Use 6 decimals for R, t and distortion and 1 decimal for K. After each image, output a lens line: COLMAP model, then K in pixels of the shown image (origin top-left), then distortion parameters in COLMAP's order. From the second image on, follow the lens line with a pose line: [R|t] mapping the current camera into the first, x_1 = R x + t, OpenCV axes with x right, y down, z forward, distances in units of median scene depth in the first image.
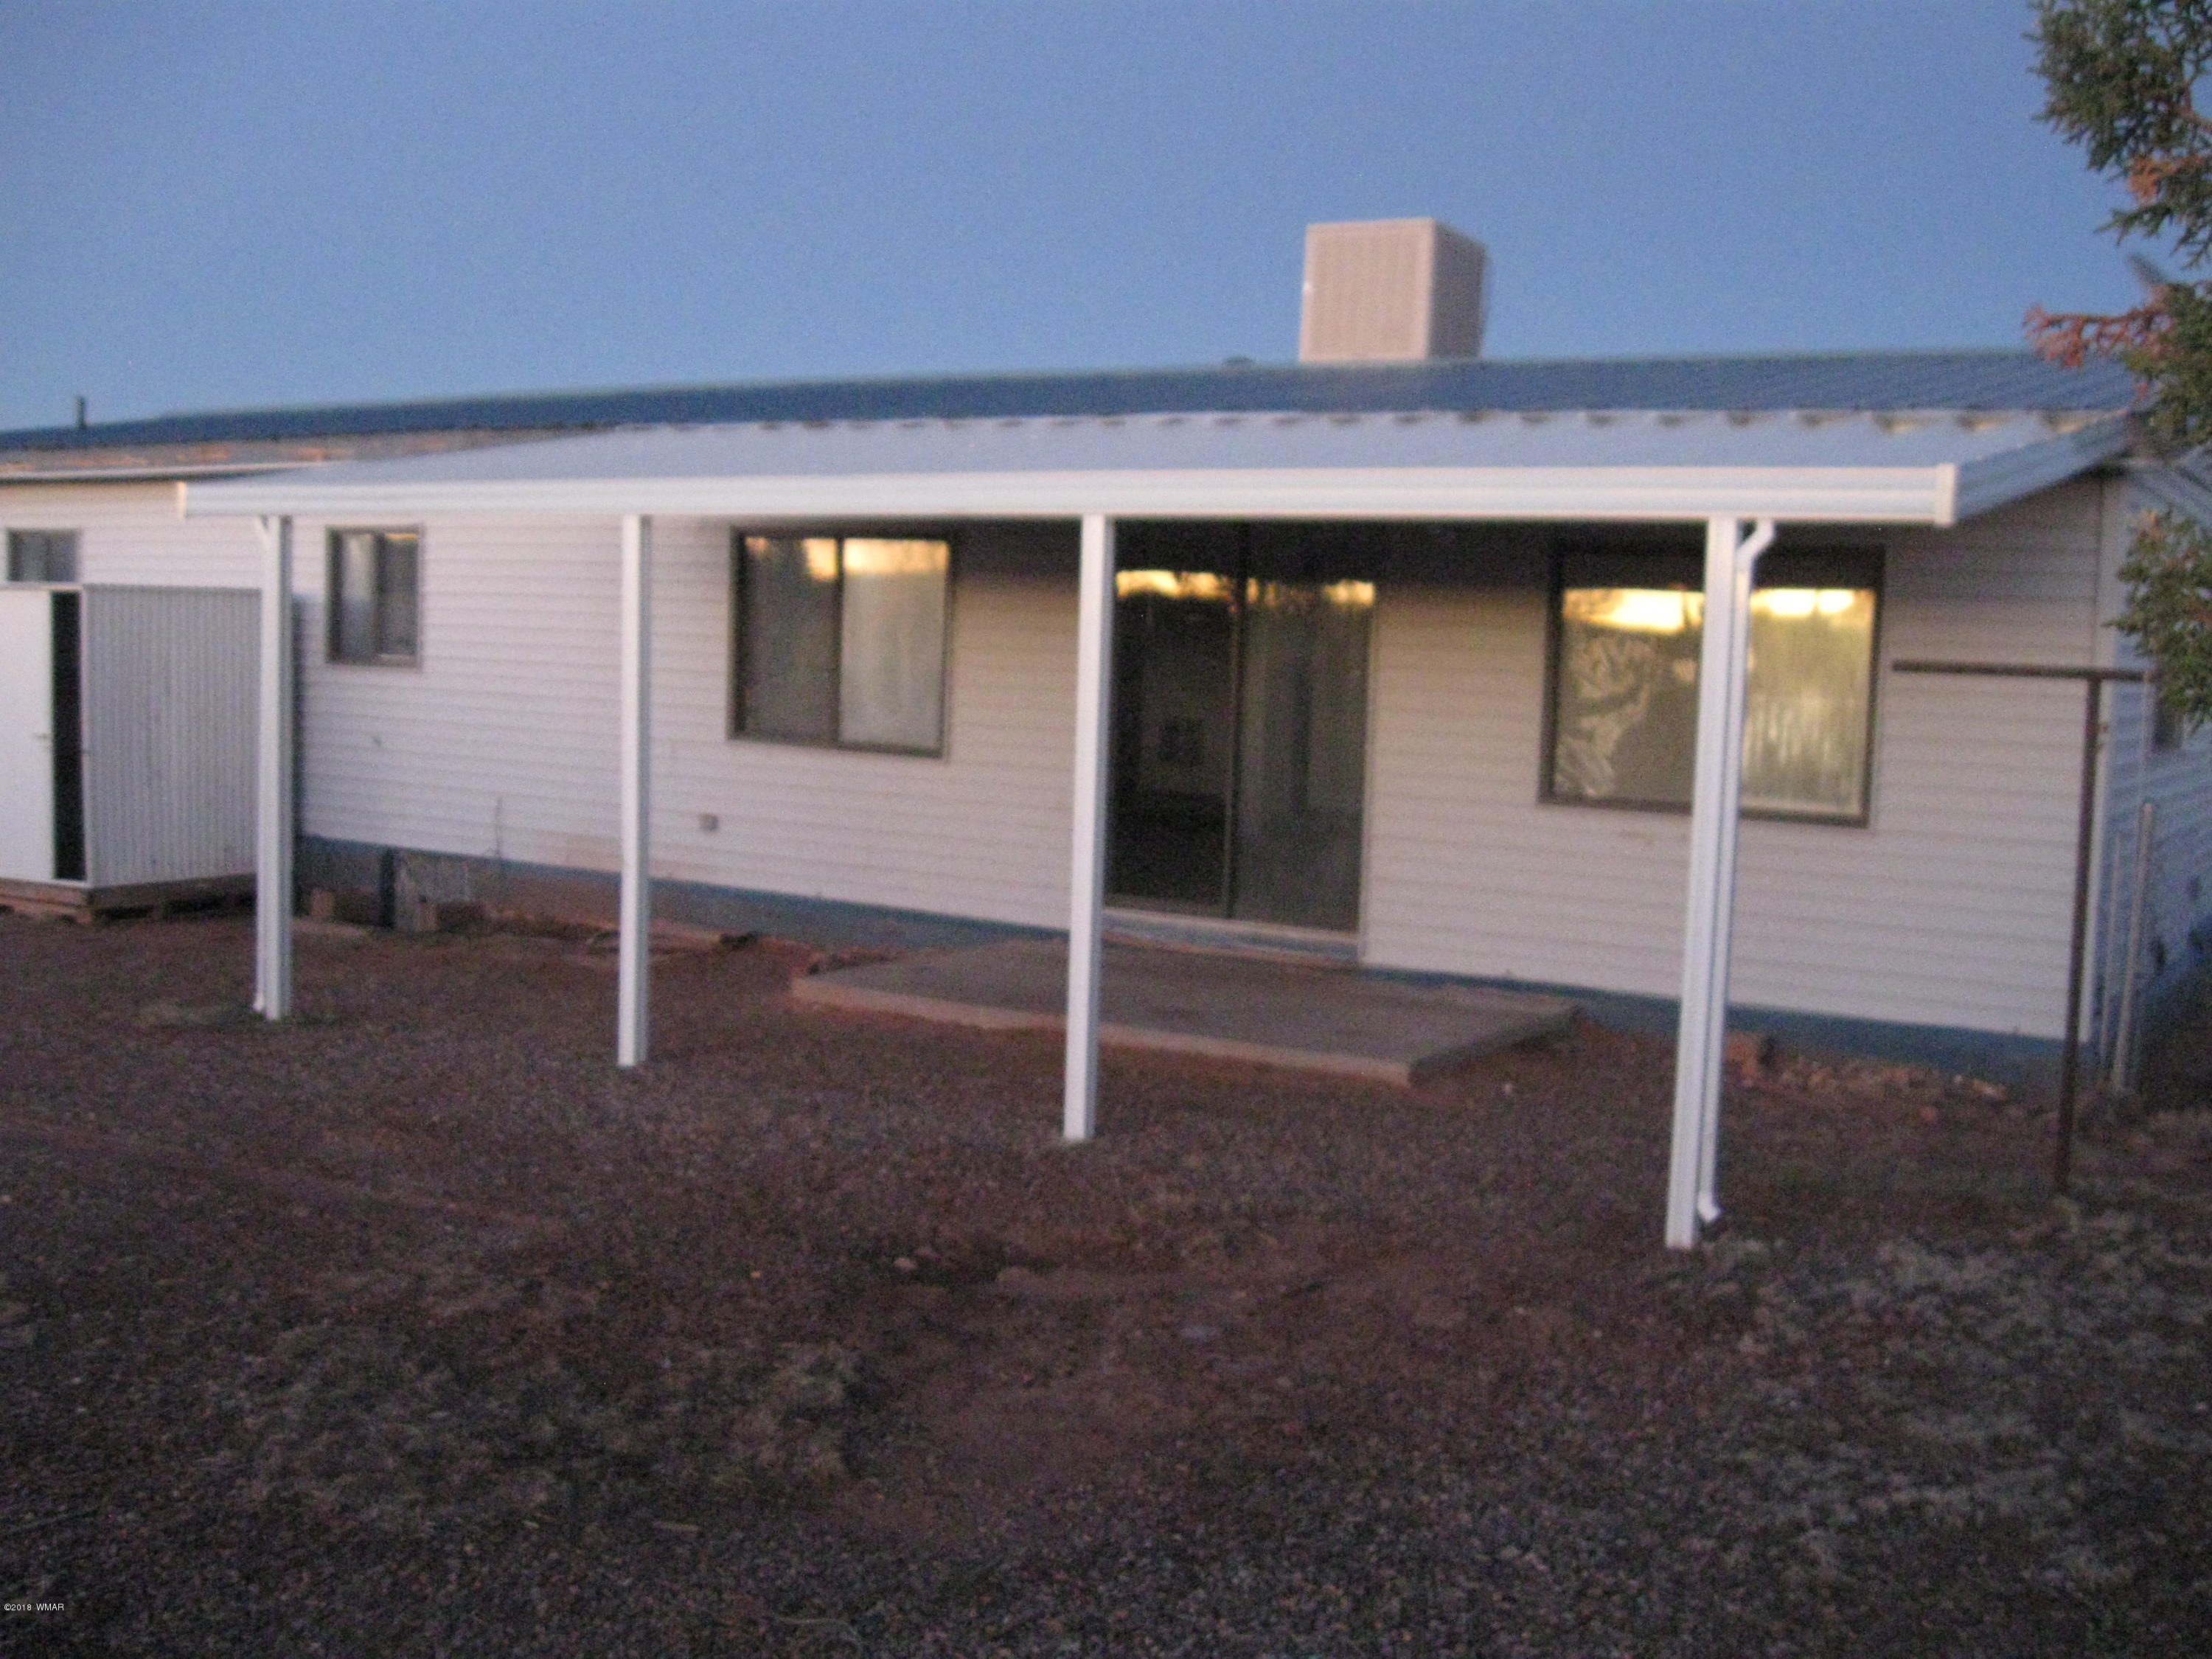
lens RADIAL K [[2286.9, 0, 1106.0], [0, 2286.9, 829.5], [0, 0, 1]] dist [-0.116958, -0.012579]
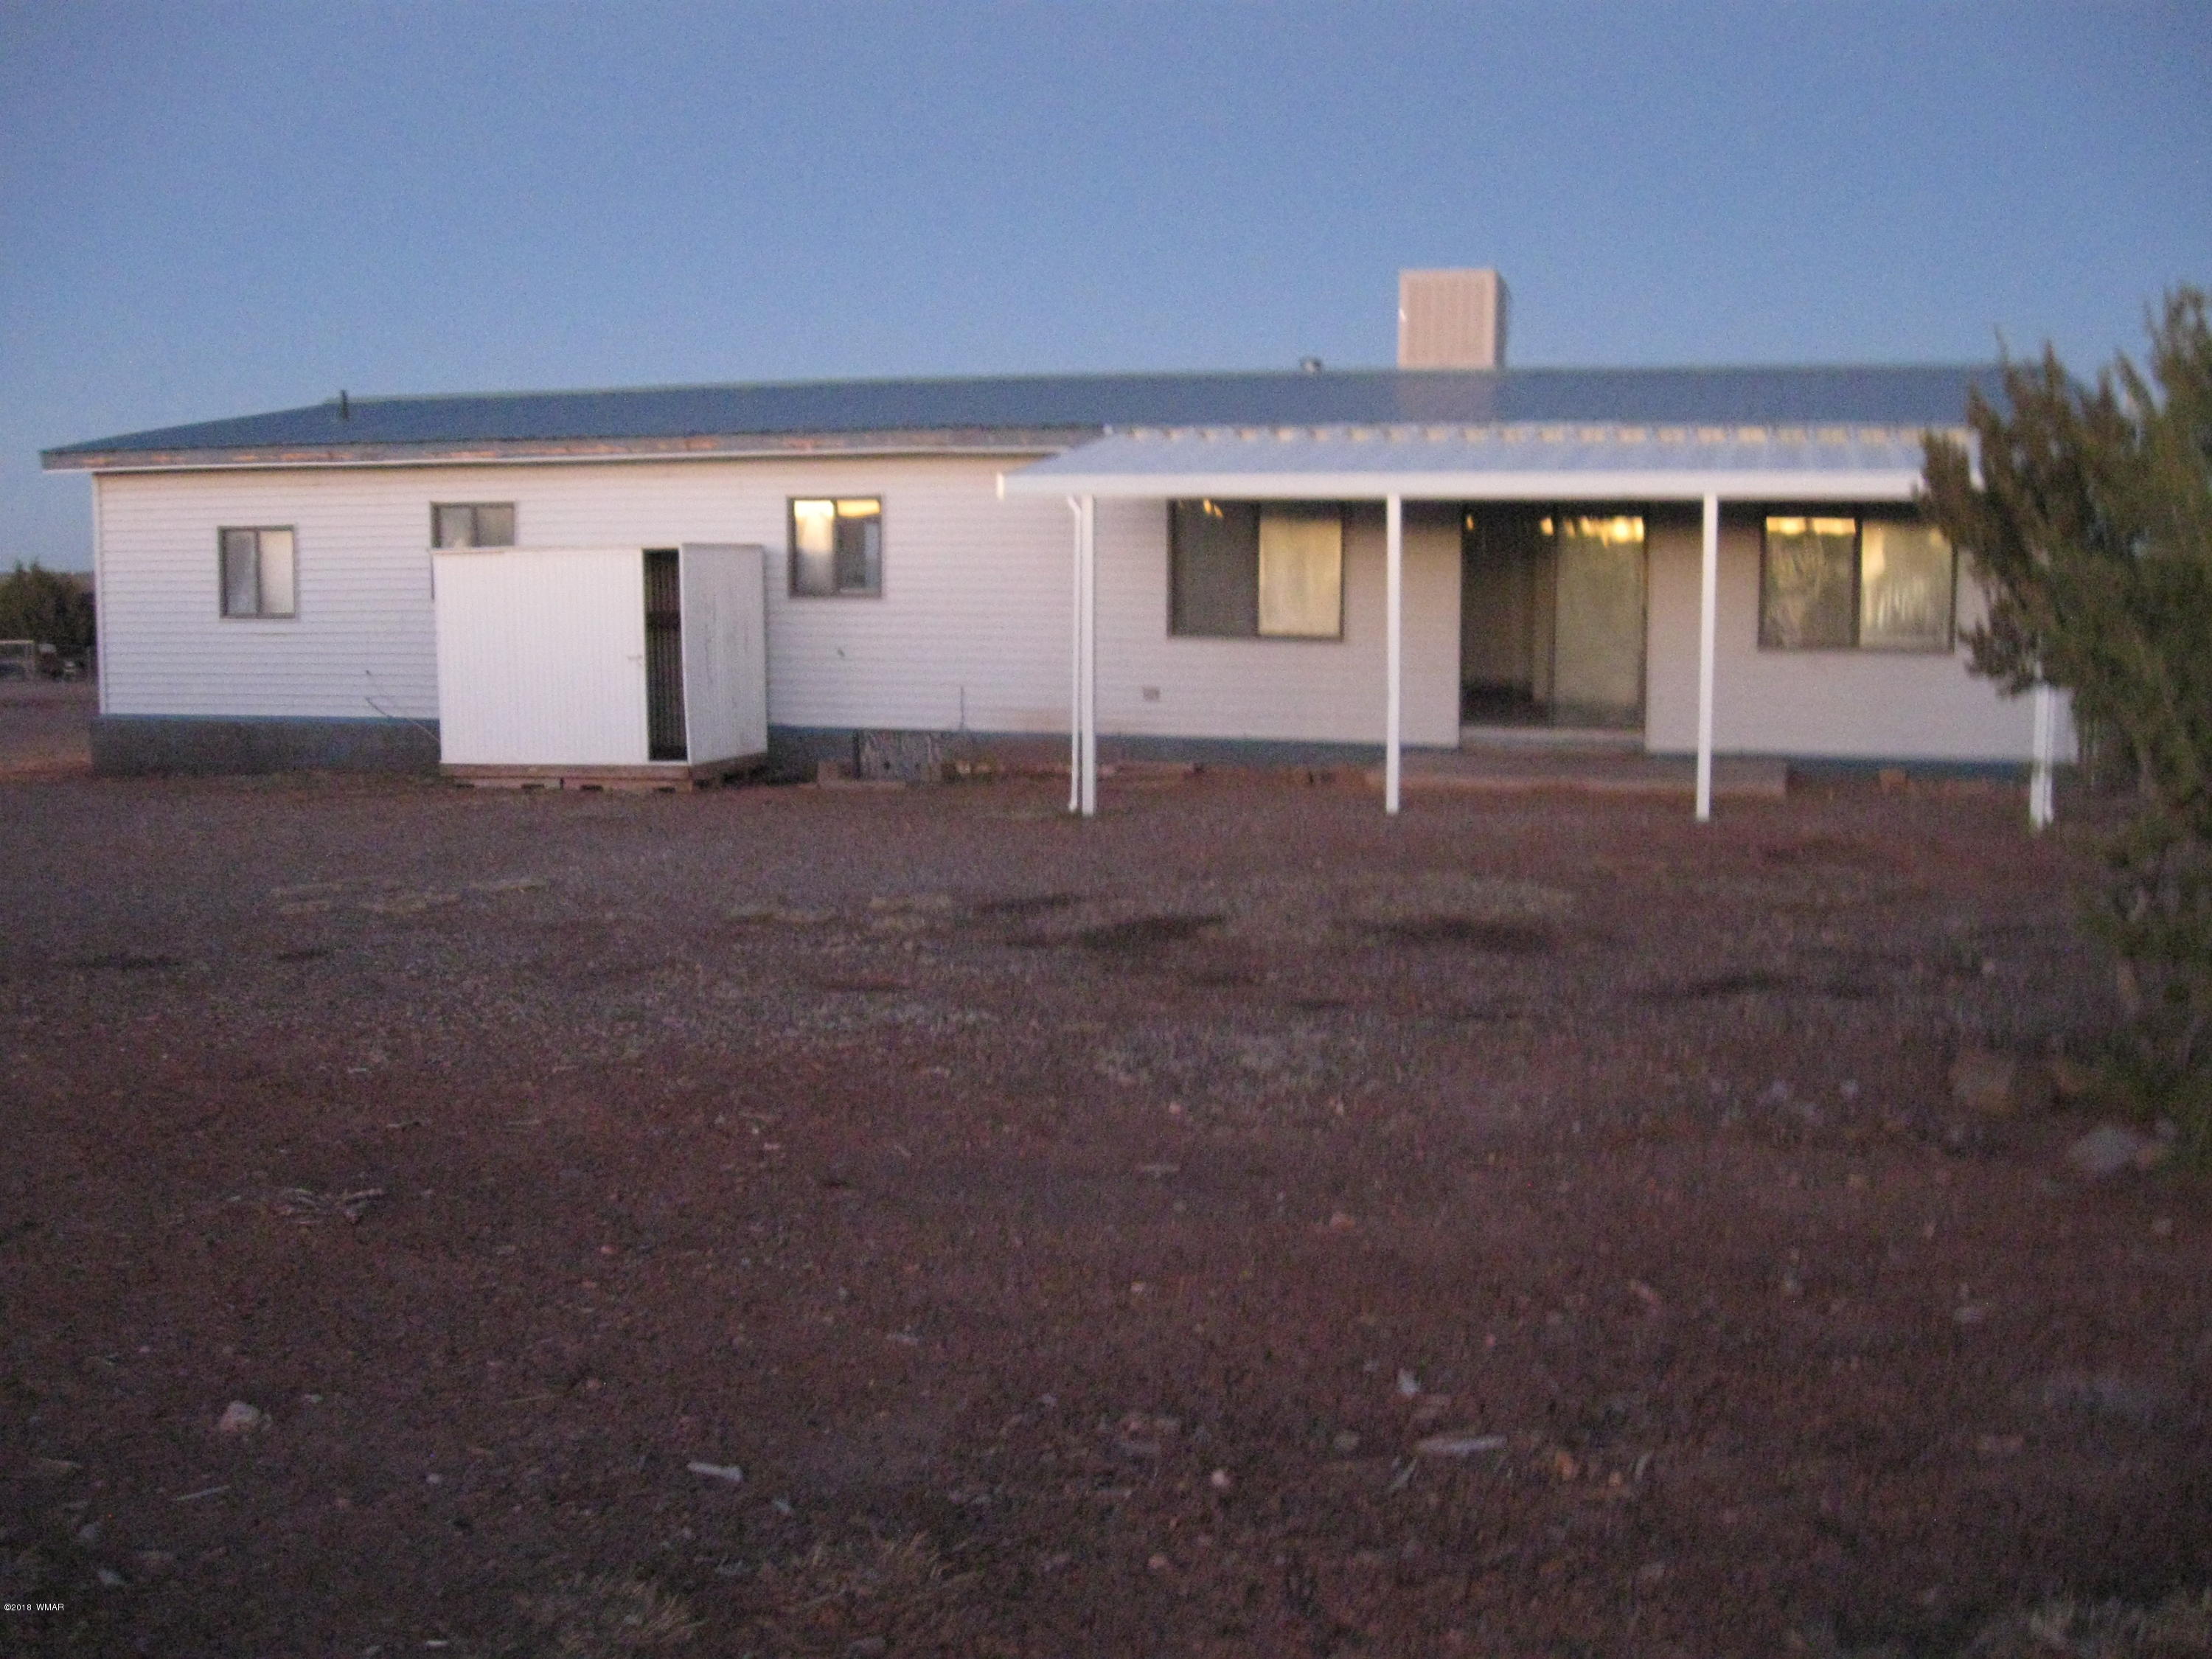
lens RADIAL K [[2286.9, 0, 1106.0], [0, 2286.9, 829.5], [0, 0, 1]] dist [-0.116958, -0.012579]
pose [[0.966517, -0.061789, 0.249052, -0.555940], [0.053841, 0.997803, 0.038603, 0.025132], [-0.250890, -0.023901, 0.967720, -0.416165]]
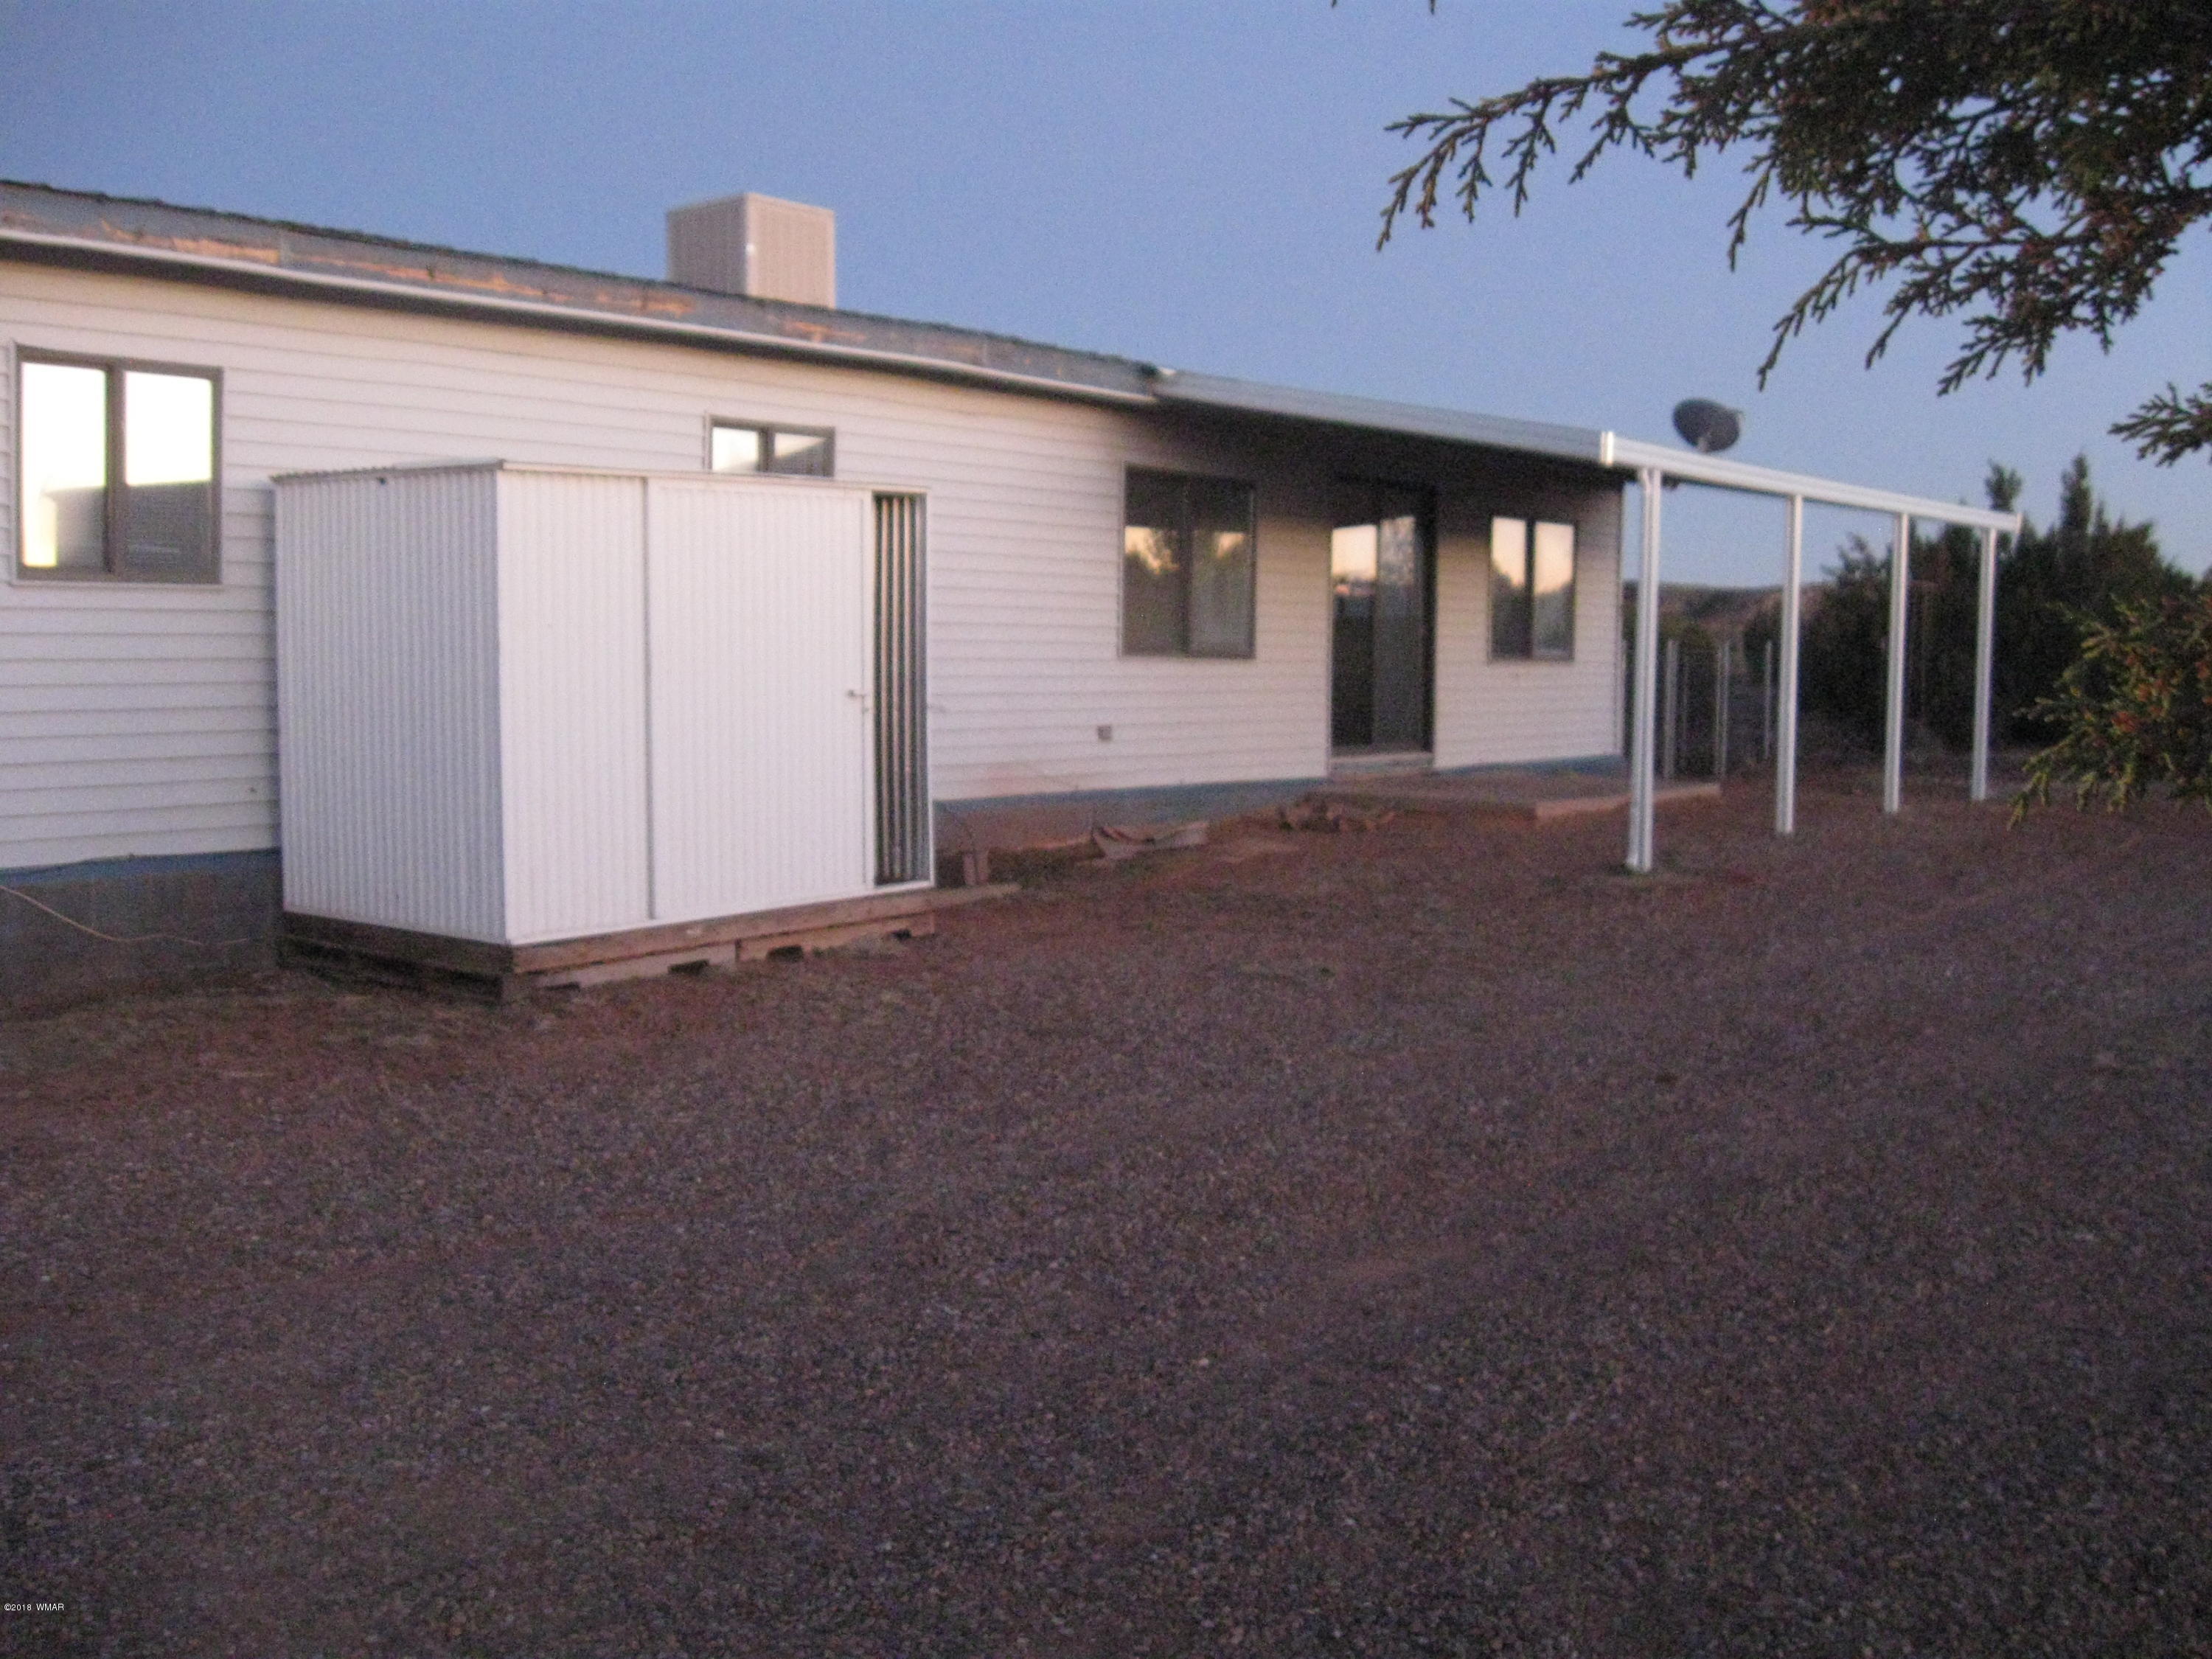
lens RADIAL K [[2286.9, 0, 1106.0], [0, 2286.9, 829.5], [0, 0, 1]] dist [-0.116958, -0.012579]
pose [[0.108956, -0.115366, 0.987329, -1.212013], [0.075090, 0.991360, 0.107551, -0.072396], [-0.991206, 0.062420, 0.116678, 0.841270]]
